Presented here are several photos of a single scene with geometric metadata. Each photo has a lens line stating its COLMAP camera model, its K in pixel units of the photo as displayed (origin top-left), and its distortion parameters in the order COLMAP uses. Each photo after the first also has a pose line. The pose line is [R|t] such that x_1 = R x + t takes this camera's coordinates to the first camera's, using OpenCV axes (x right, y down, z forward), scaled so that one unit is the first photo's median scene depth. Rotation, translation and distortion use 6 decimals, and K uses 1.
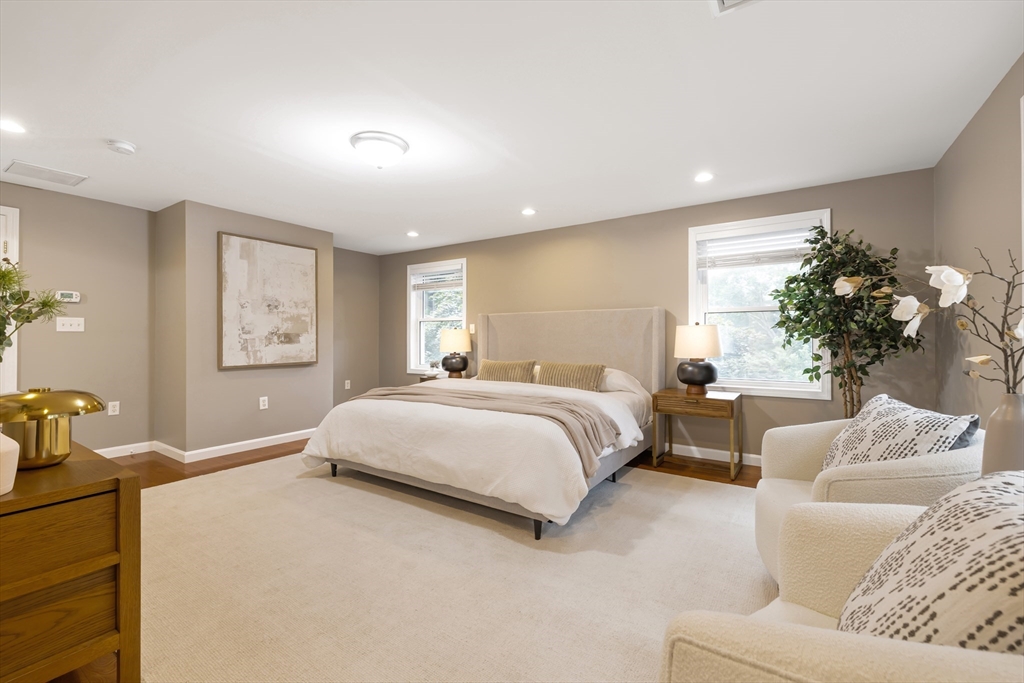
lens RADIAL K [[436.0, 0, 513.1], [0, 436.0, 334.7], [0, 0, 1]] dist [0.001060, 0.000297]
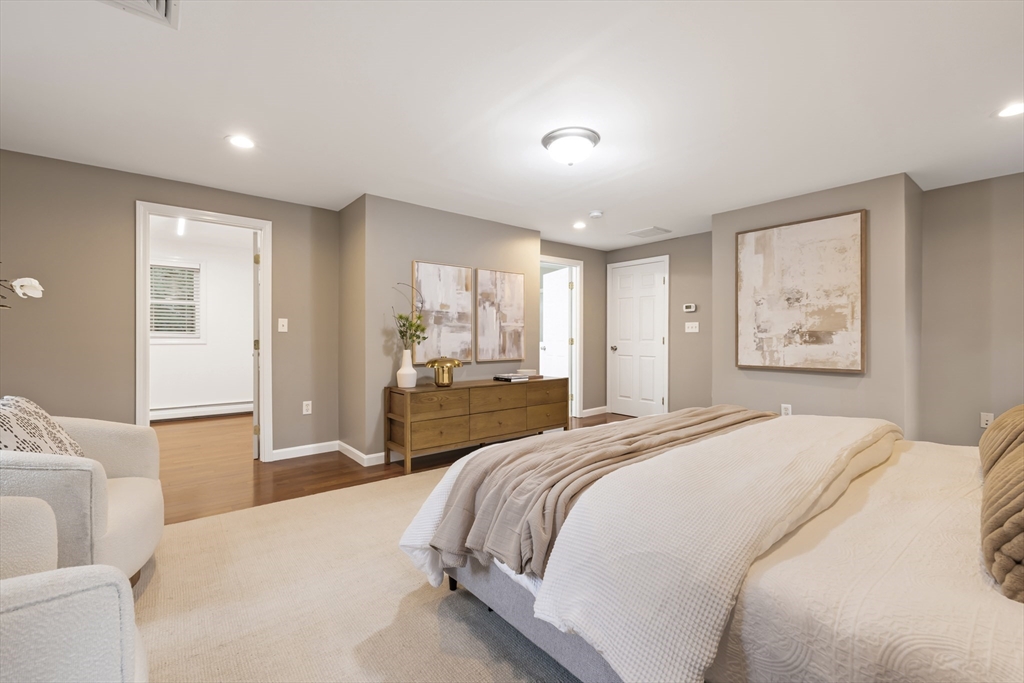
lens RADIAL K [[436.0, 0, 510.3], [0, 436.0, 341.4], [0, 0, 1]] dist [0.001060, 0.000297]
pose [[-0.288493, 0.004852, -0.957470, 0.435992], [0.003377, 0.999986, 0.004050, 0.011437], [0.957476, -0.002065, -0.288505, 0.743883]]
